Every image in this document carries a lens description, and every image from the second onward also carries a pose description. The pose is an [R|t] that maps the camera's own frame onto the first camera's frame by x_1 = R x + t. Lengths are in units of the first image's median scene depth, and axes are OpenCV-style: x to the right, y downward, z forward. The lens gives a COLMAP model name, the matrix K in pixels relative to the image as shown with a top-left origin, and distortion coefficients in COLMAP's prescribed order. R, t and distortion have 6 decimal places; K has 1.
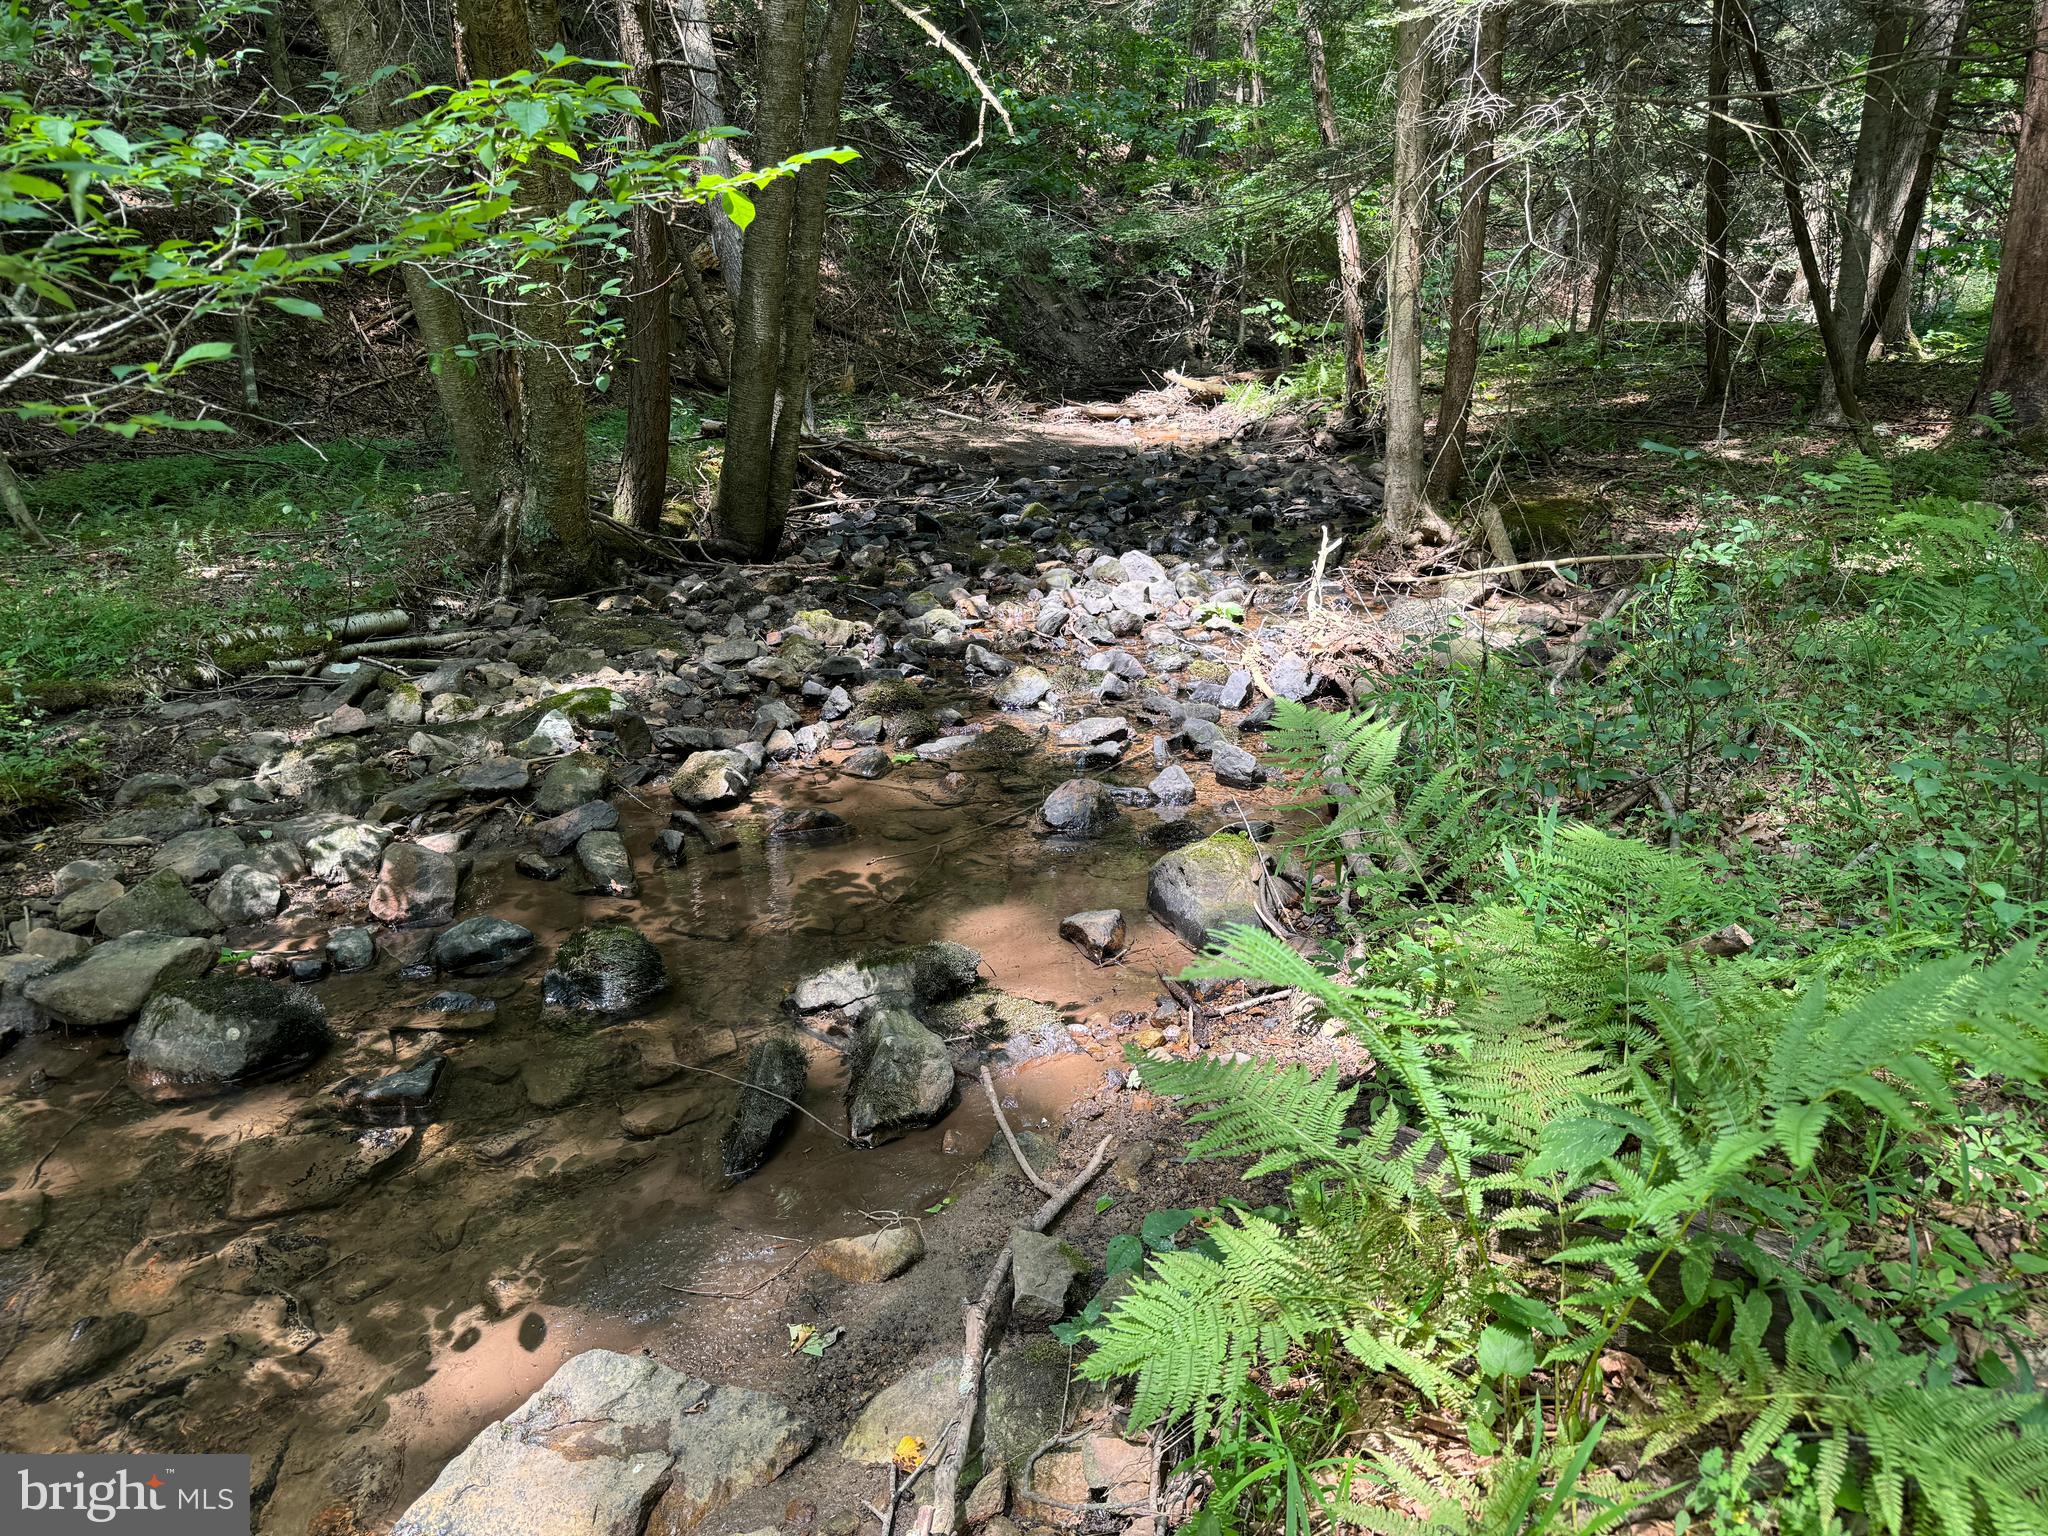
lens RADIAL K [[1437.8, 0, 1036.3], [0, 1437.8, 800.6], [0, 0, 1]] dist [0.050944, -0.061771]
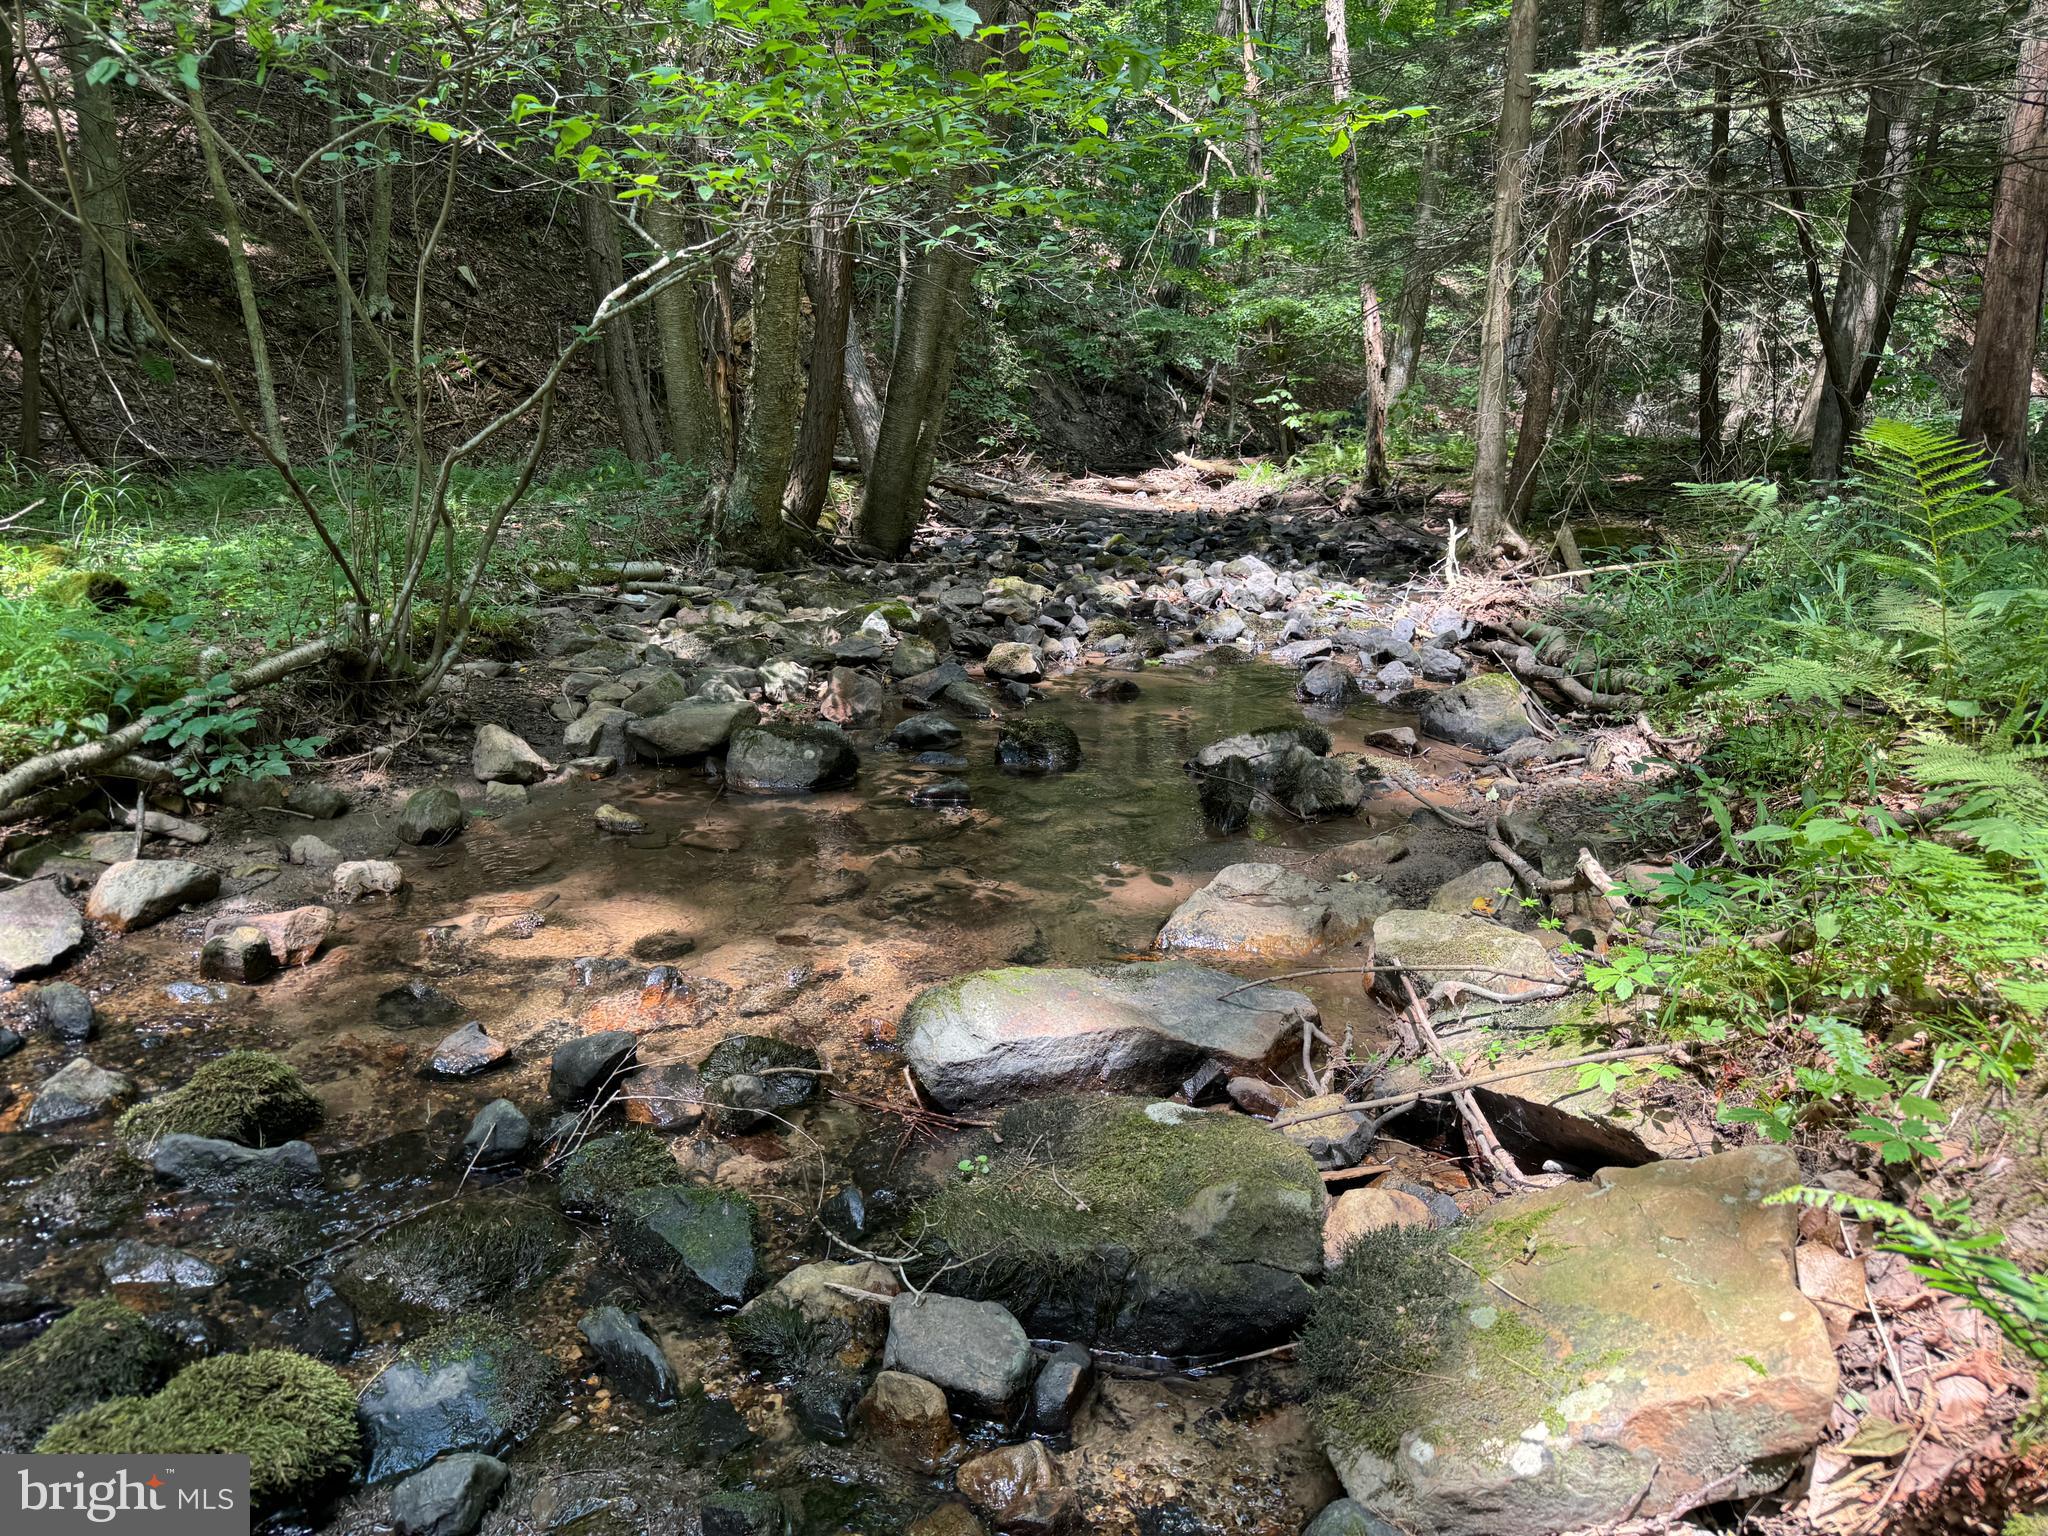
lens RADIAL K [[1437.8, 0, 1007.6], [0, 1437.8, 818.0], [0, 0, 1]] dist [0.050944, -0.061771]
pose [[0.998701, 0.037184, 0.034824, -0.229733], [-0.034988, 0.997483, -0.061677, 0.164758], [-0.037029, 0.060378, 0.997489, -0.190911]]
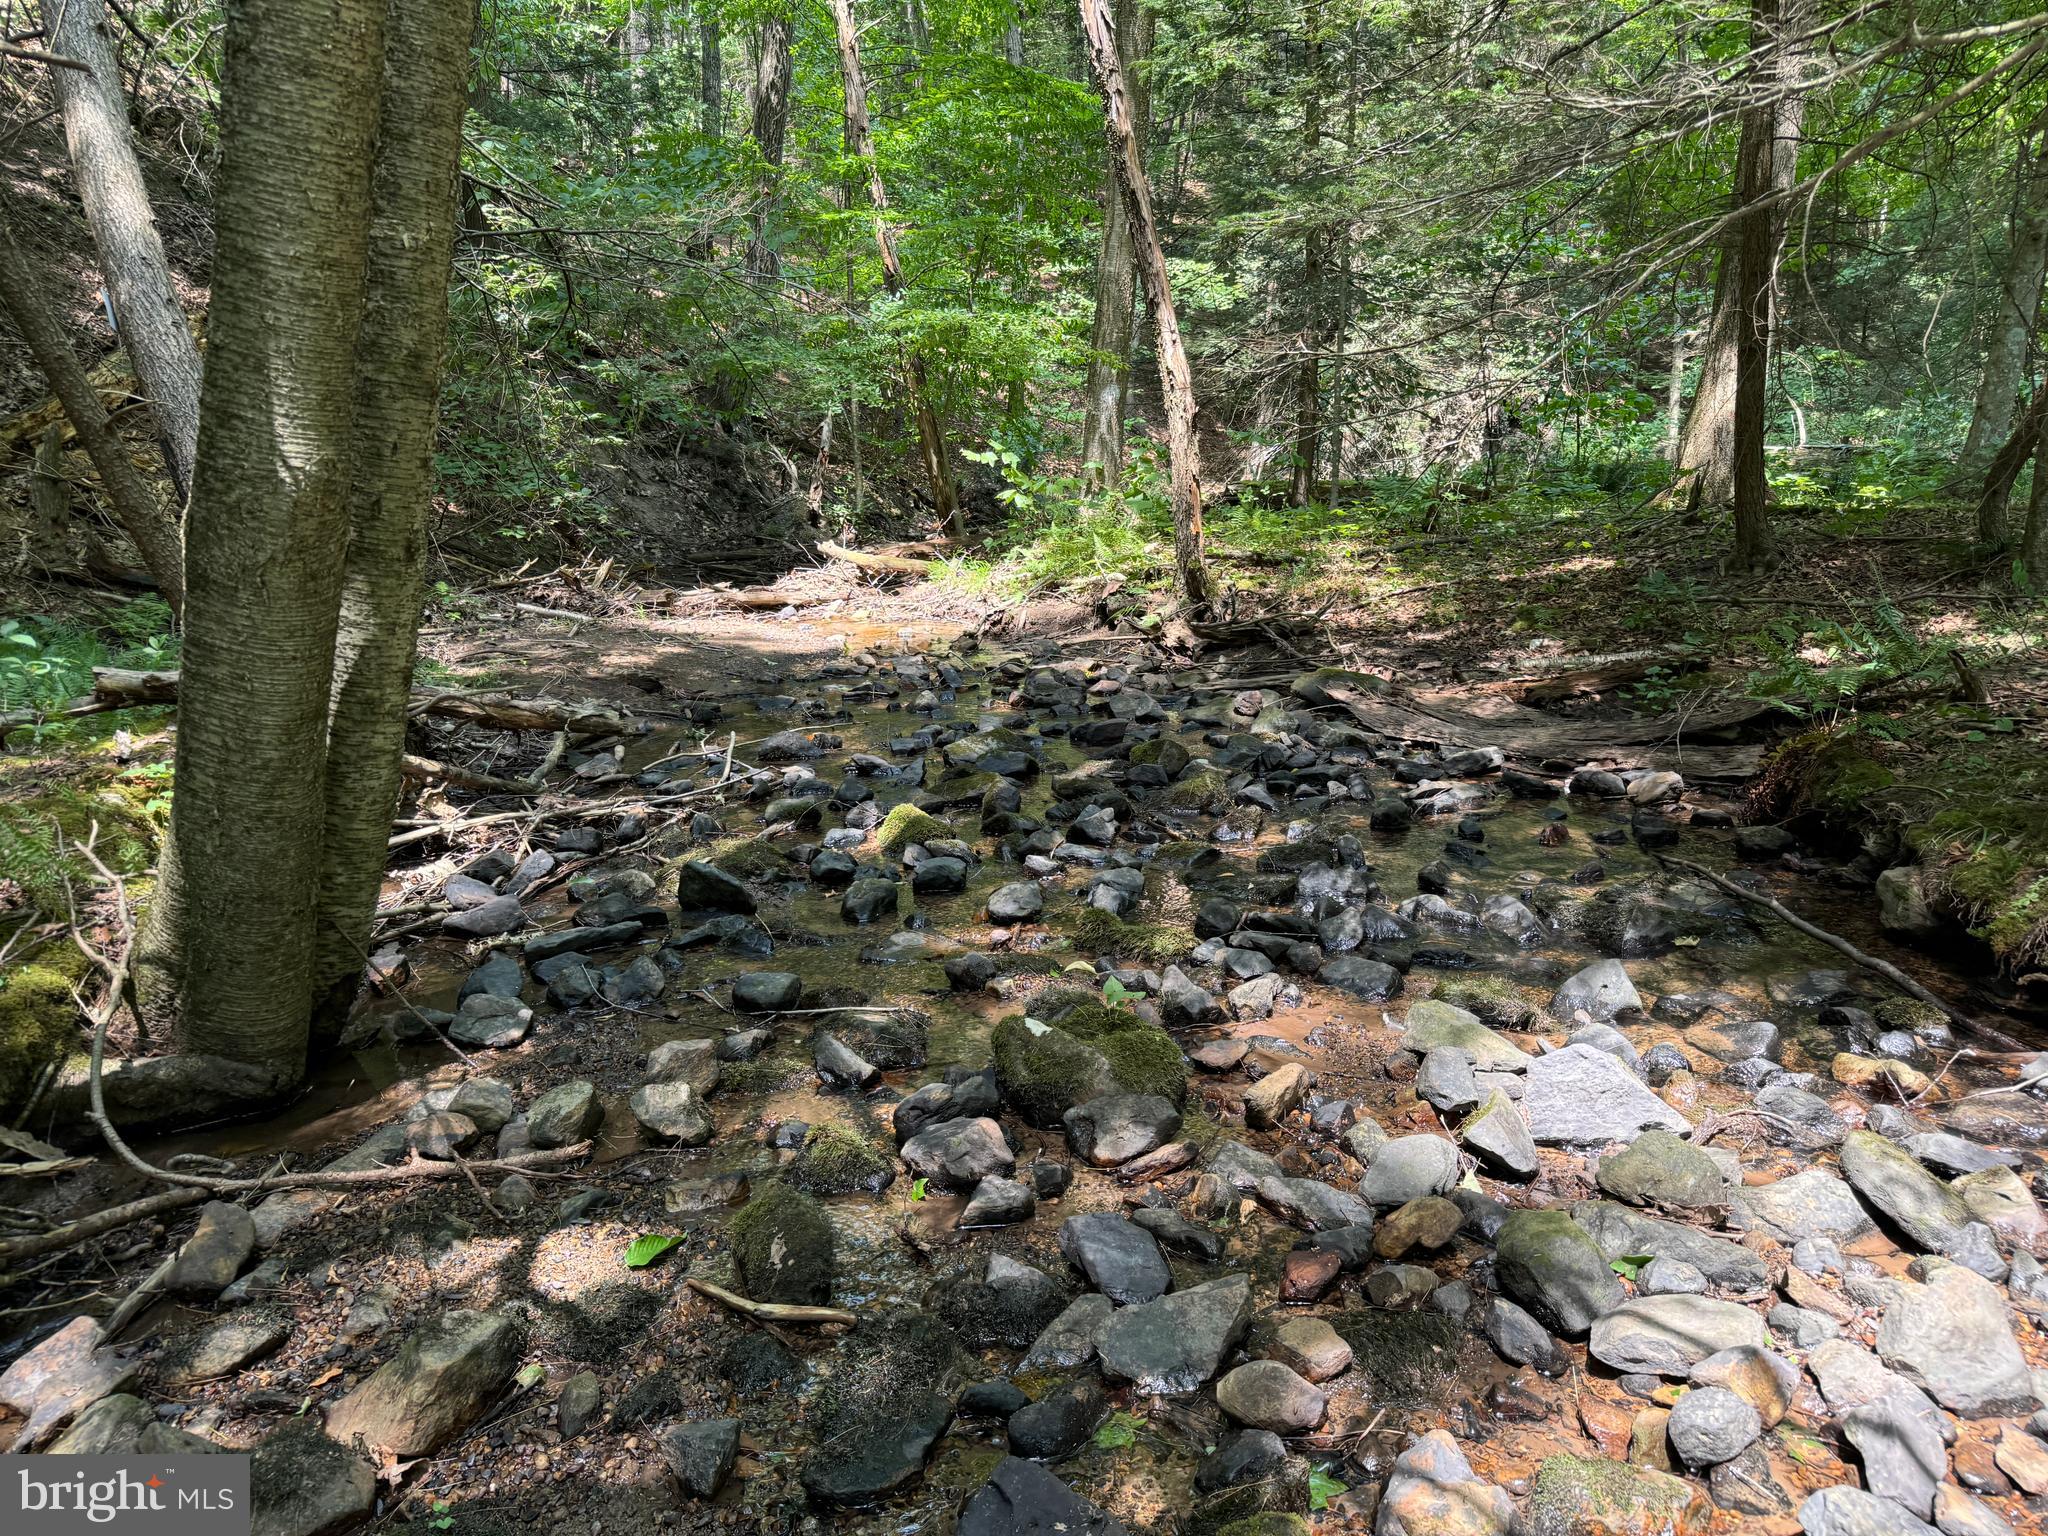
lens RADIAL K [[1437.8, 0, 1025.0], [0, 1437.8, 787.3], [0, 0, 1]] dist [0.050944, -0.061771]
pose [[0.941766, -0.075829, 0.327607, -0.232515], [0.113807, 0.988625, -0.098328, -0.314829], [-0.316424, 0.129886, 0.939684, 1.030381]]
